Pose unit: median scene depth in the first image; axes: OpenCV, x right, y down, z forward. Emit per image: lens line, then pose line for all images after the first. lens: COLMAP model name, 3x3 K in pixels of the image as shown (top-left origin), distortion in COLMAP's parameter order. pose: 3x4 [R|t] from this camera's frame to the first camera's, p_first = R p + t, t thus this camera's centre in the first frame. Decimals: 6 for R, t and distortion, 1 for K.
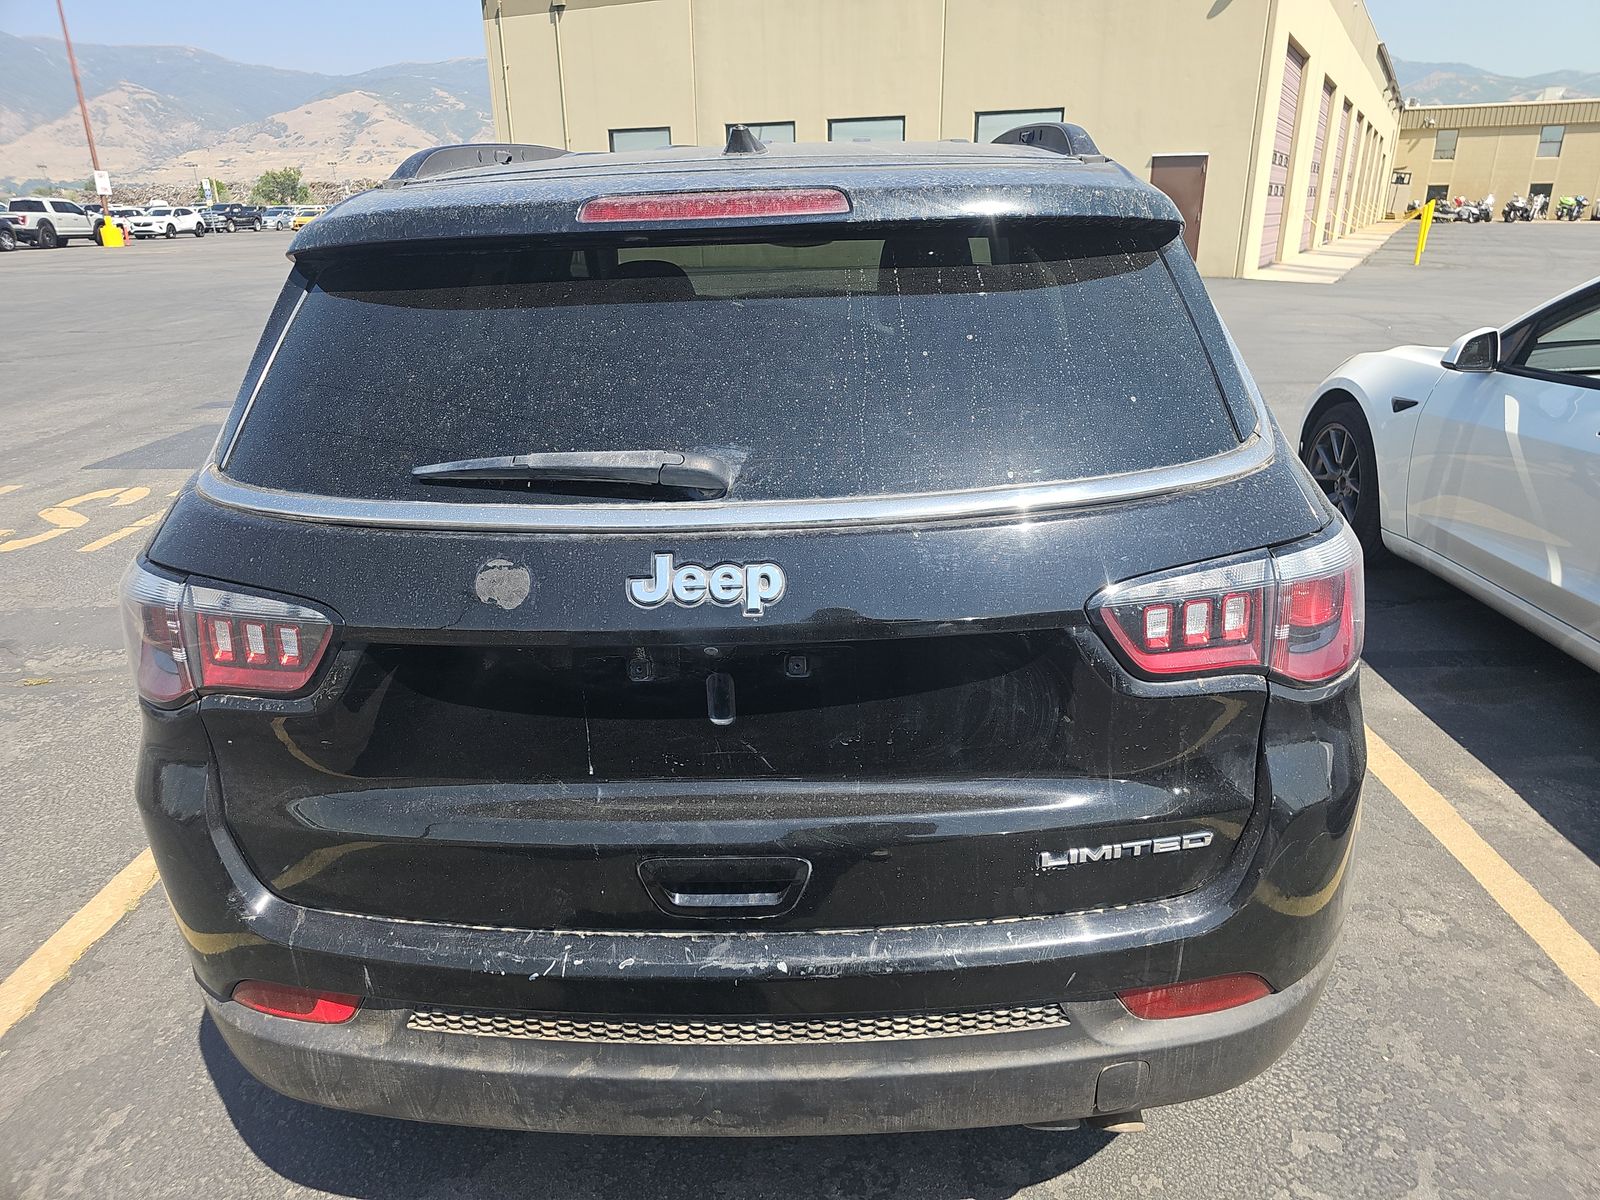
lens RADIAL K [[1052.9, 0, 800.0], [0, 1052.9, 600.0], [0, 0, 1]] dist [0.008641, 0.002607]
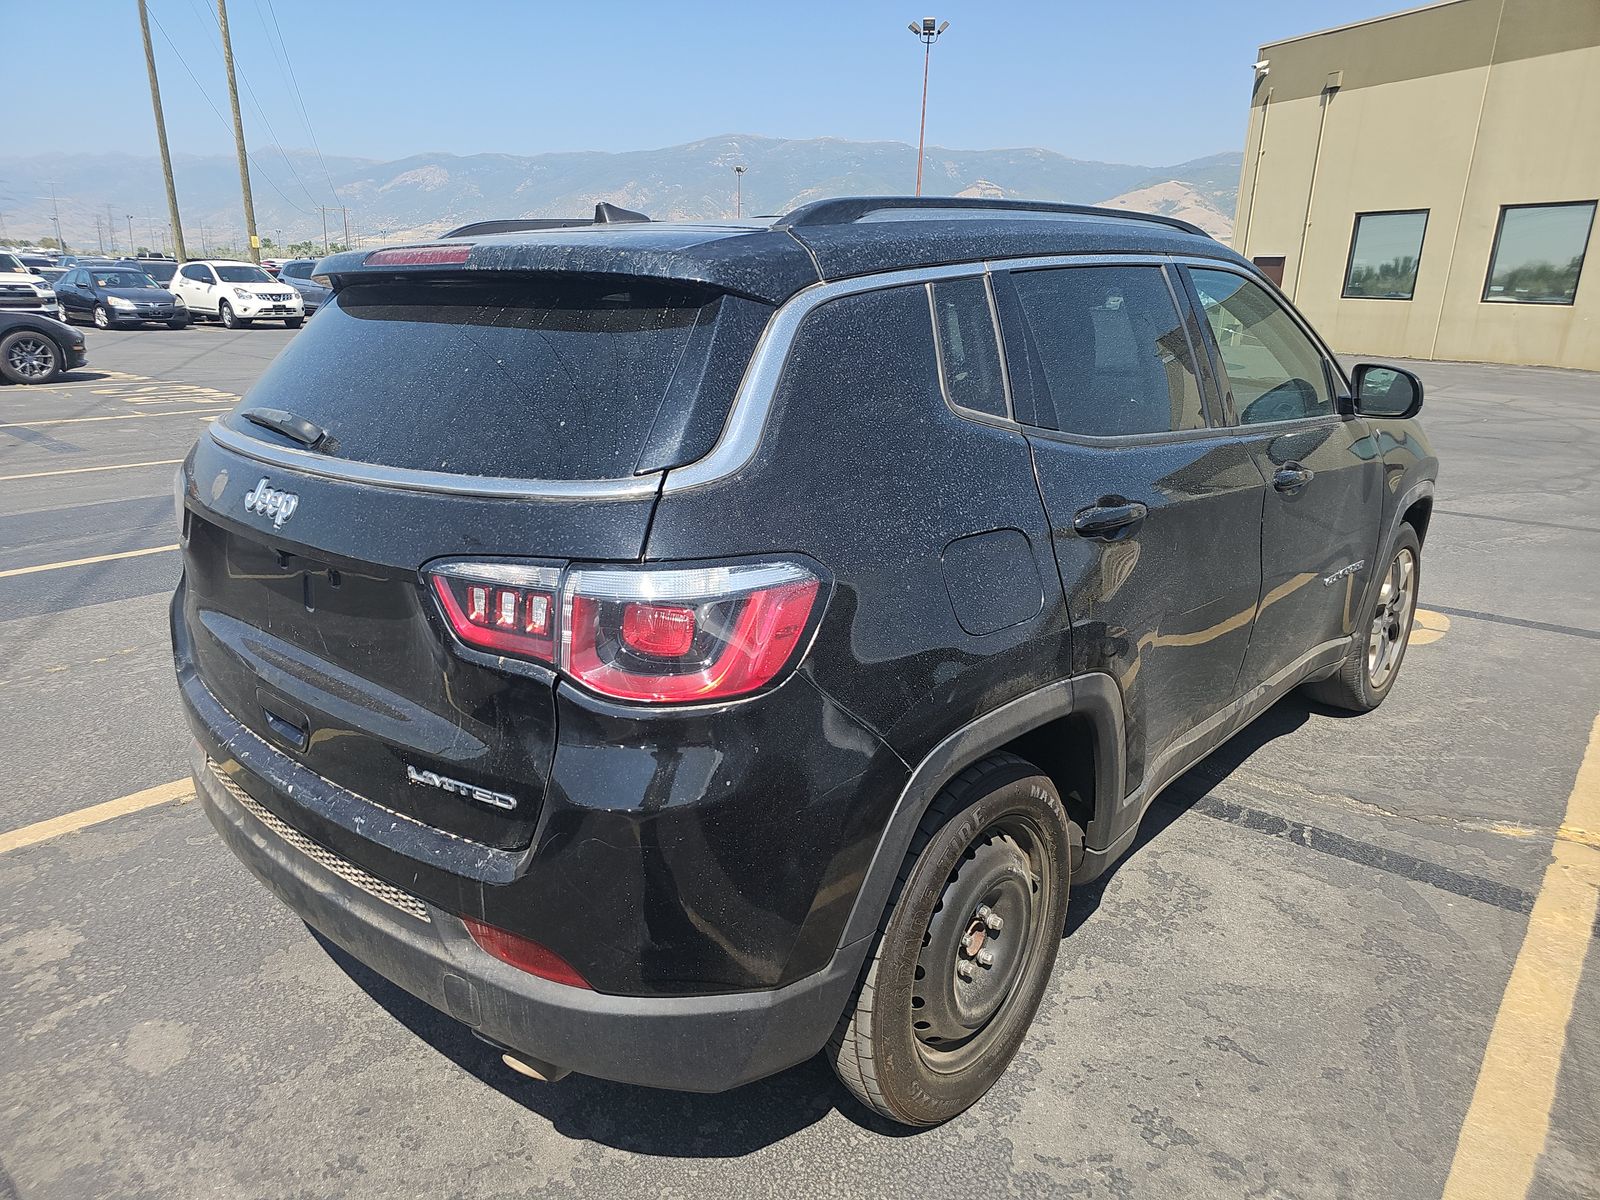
lens RADIAL K [[1070.4, 0, 800.0], [0, 1070.4, 600.0], [0, 0, 1]] dist [0.002595, 0.002804]
pose [[0.781140, 0.212432, -0.587105, 1.276281], [-0.255118, 0.966854, 0.010403, -0.080200], [0.569855, 0.141655, 0.809444, 0.206424]]
